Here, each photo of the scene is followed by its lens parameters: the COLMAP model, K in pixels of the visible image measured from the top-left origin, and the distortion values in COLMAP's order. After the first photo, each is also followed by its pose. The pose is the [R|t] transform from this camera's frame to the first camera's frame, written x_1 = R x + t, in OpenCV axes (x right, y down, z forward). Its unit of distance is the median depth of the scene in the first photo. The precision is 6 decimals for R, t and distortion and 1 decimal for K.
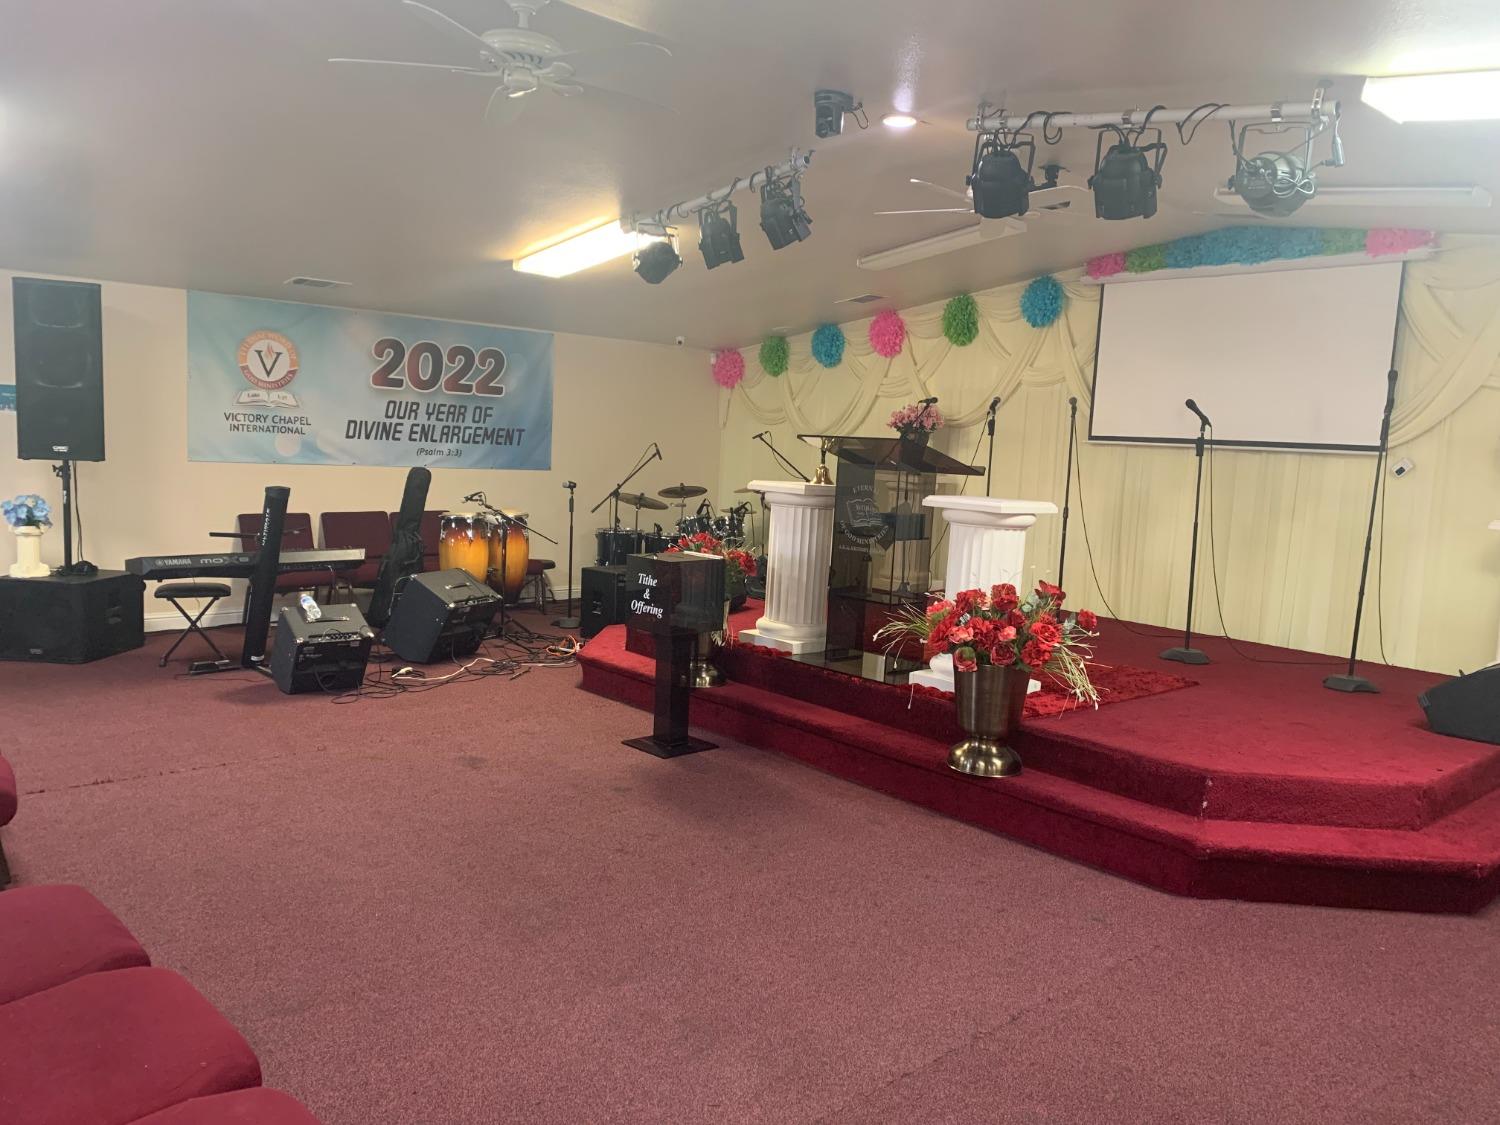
lens RADIAL K [[1155.7, 0, 775.3], [0, 1155.7, 555.1], [0, 0, 1]] dist [0.030476, -0.001291]
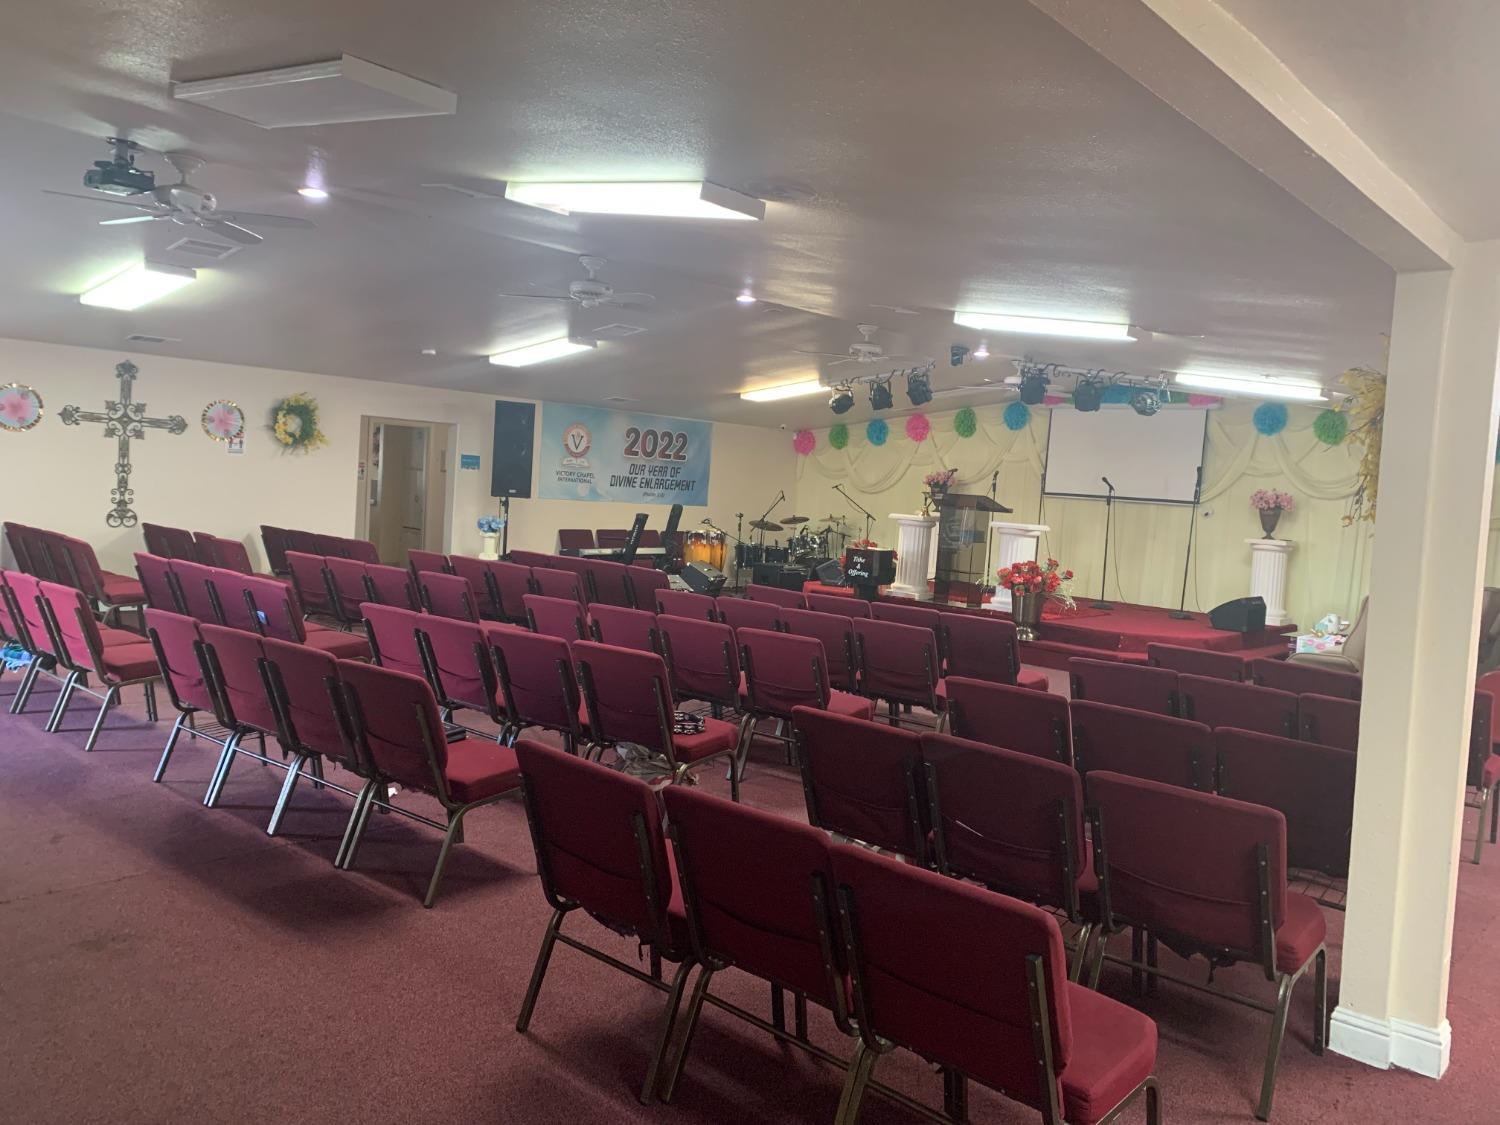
lens RADIAL K [[1142.9, 0, 717.8], [0, 1142.9, 555.0], [0, 0, 1]] dist [0.001048, -0.000537]
pose [[0.998455, 0.013453, 0.053915, -0.372631], [-0.011804, 0.999456, -0.030784, 0.062402], [-0.054300, 0.030100, 0.998071, -0.838823]]
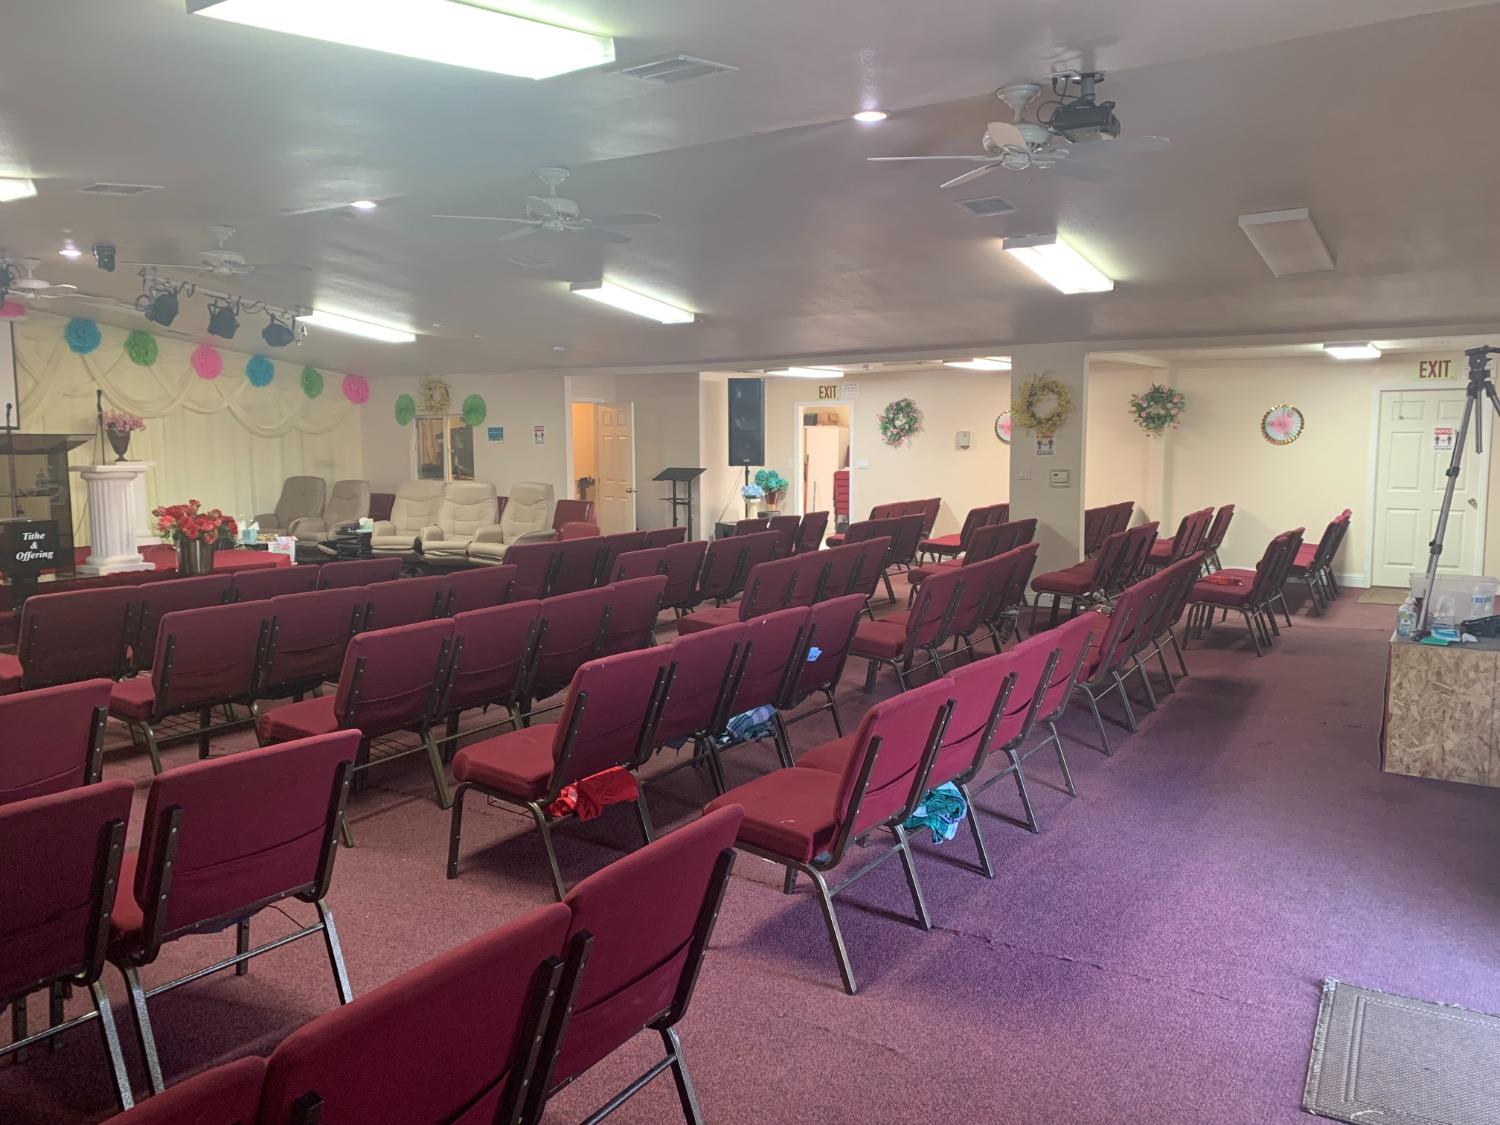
lens RADIAL K [[1151.6, 0, 748.9], [0, 1151.6, 551.2], [0, 0, 1]] dist [0.017412, -0.000030]
pose [[-0.243207, -0.139429, 0.959901, -1.369532], [0.084642, 0.982789, 0.164199, -0.098065], [-0.966274, 0.121182, -0.227220, 0.344214]]
